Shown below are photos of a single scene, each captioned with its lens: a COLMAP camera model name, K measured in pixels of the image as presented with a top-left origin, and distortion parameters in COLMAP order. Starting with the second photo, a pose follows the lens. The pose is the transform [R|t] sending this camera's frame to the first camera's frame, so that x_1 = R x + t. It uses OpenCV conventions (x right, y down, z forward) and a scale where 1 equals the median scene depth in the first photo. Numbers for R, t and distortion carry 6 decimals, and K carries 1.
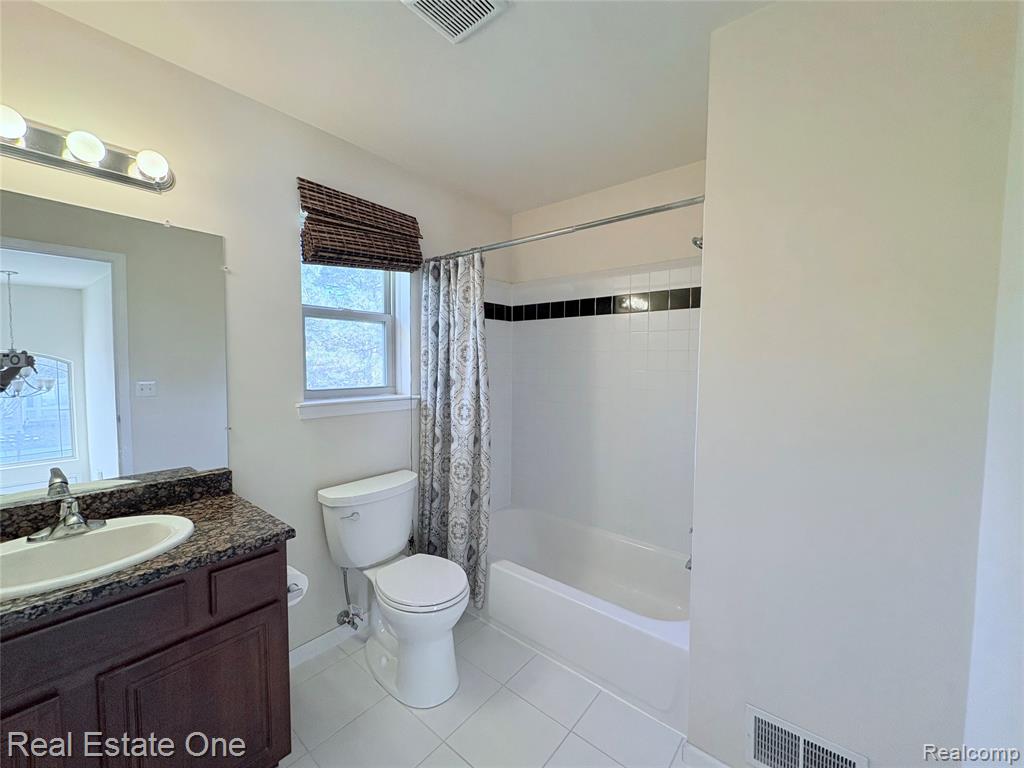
lens RADIAL K [[406.1, 0, 512.5], [0, 406.1, 383.6], [0, 0, 1]] dist [0.003567, -0.000973]
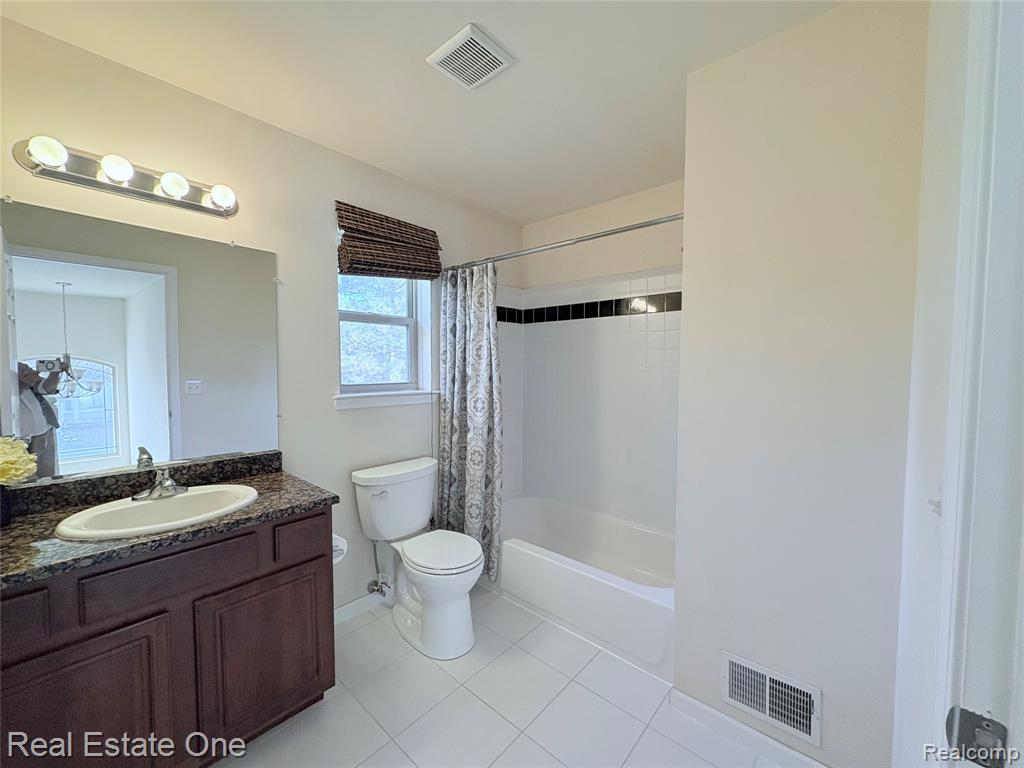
lens RADIAL K [[406.1, 0, 512.3], [0, 406.1, 384.4], [0, 0, 1]] dist [0.003567, -0.000973]
pose [[0.999307, -0.003089, -0.037087, 0.016884], [0.002813, 0.999968, -0.007490, 0.026952], [0.037109, 0.007380, 0.999284, -0.134064]]
